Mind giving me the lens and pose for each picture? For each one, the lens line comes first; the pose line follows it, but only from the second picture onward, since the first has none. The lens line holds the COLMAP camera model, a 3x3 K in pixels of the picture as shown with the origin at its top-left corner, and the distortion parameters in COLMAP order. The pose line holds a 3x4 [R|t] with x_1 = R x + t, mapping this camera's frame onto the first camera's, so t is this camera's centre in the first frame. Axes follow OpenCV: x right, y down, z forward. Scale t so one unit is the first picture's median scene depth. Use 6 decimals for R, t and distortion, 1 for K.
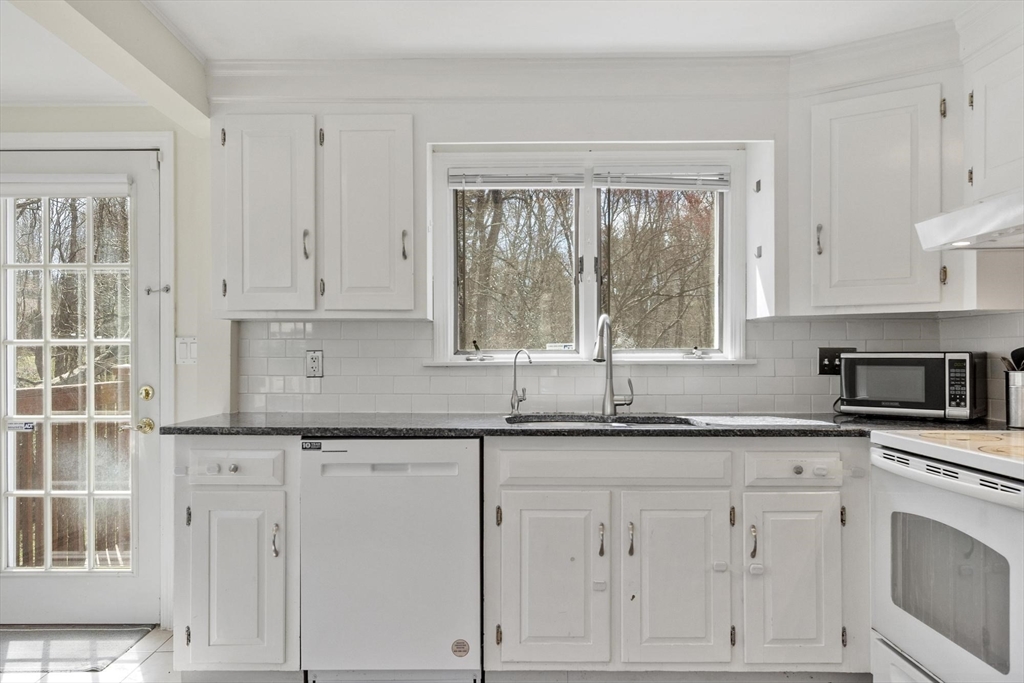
lens RADIAL K [[735.9, 0, 511.2], [0, 735.9, 346.6], [0, 0, 1]] dist [0.006529, -0.006378]
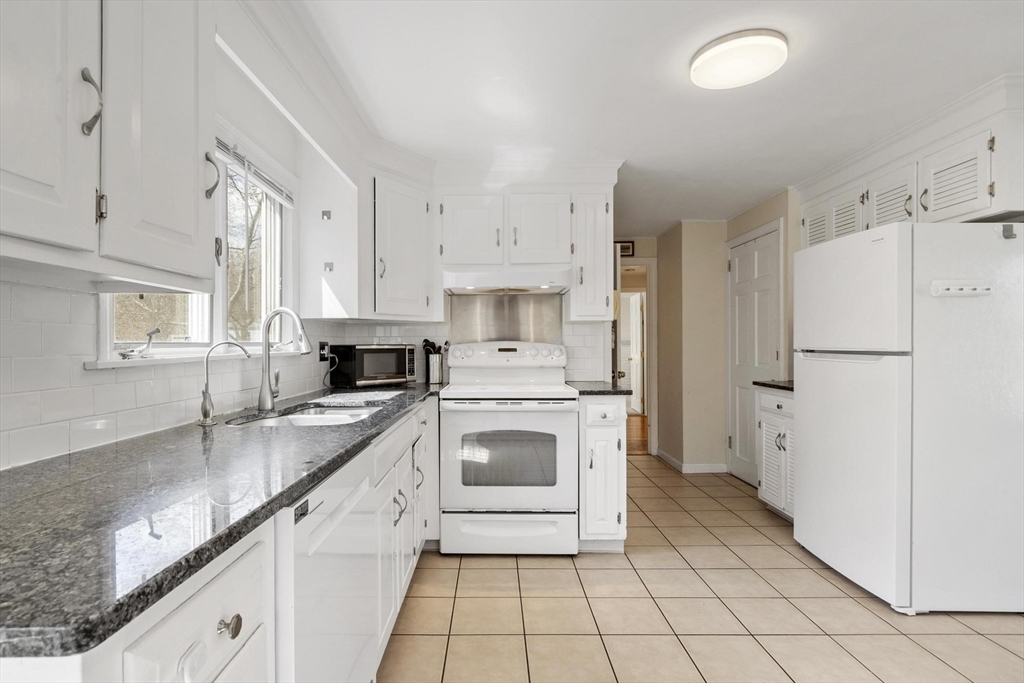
lens RADIAL K [[505.9, 0, 478.0], [0, 505.9, 344.1], [0, 0, 1]] dist [0.000023, 0.000074]
pose [[0.033522, 0.004771, 0.999427, -0.597618], [0.002412, 0.999985, -0.004855, 0.012883], [-0.999435, 0.002574, 0.033510, 0.793225]]
